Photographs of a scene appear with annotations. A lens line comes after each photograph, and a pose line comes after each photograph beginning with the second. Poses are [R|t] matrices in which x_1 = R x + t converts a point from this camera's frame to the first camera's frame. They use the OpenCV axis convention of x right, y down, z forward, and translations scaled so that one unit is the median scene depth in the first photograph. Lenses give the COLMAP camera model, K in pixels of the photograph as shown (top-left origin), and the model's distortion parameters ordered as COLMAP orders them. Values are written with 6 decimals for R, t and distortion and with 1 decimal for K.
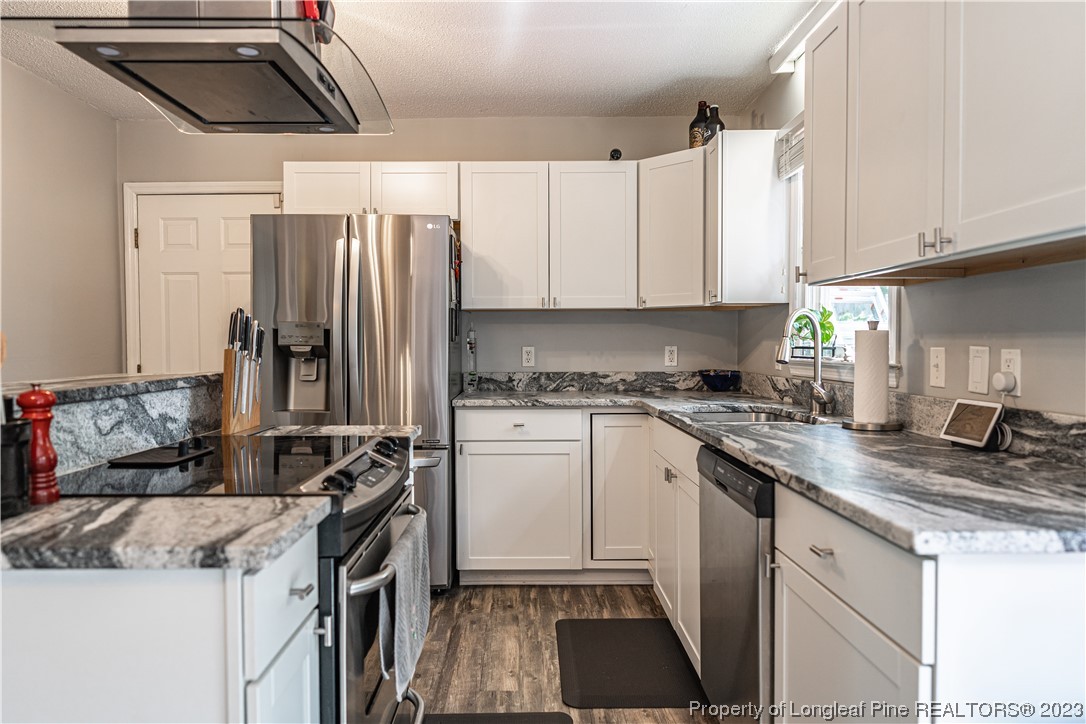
lens RADIAL K [[710.6, 0, 543.0], [0, 710.6, 362.0], [0, 0, 1]] dist [-0.003458, -0.001439]
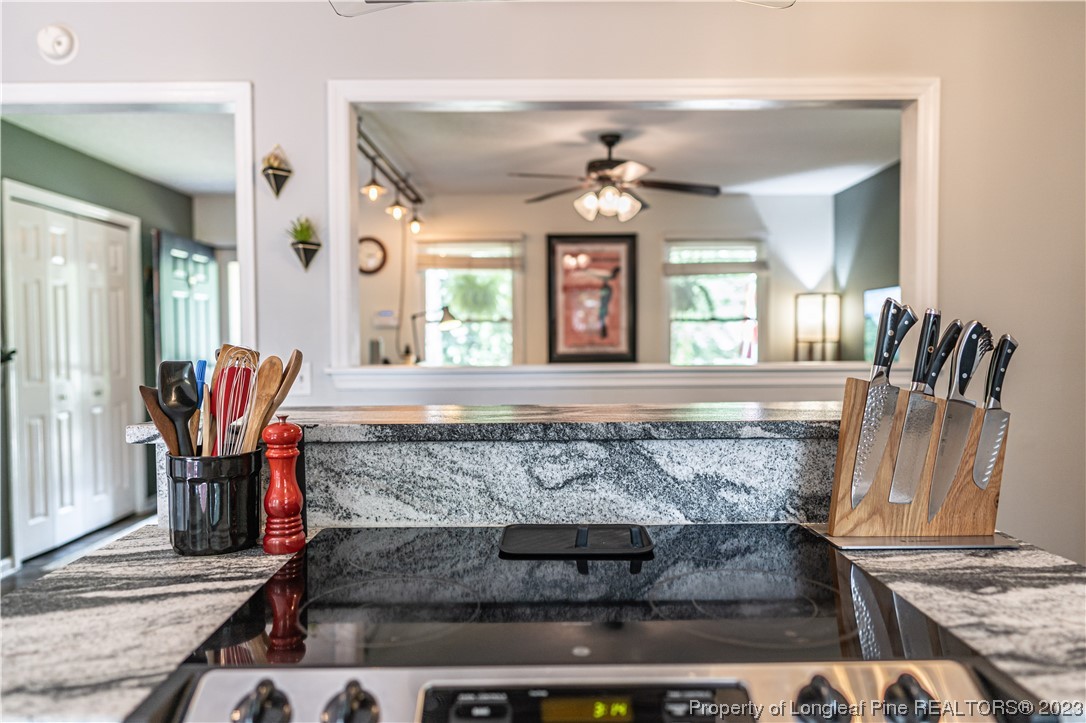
lens RADIAL K [[710.6, 0, 543.0], [0, 710.6, 361.5], [0, 0, 1]] dist [-0.003458, -0.001439]
pose [[-0.010737, 0.049890, -0.998697, 0.111473], [-0.023695, 0.998461, 0.050133, -0.065617], [0.999662, 0.024202, -0.009538, 0.986251]]
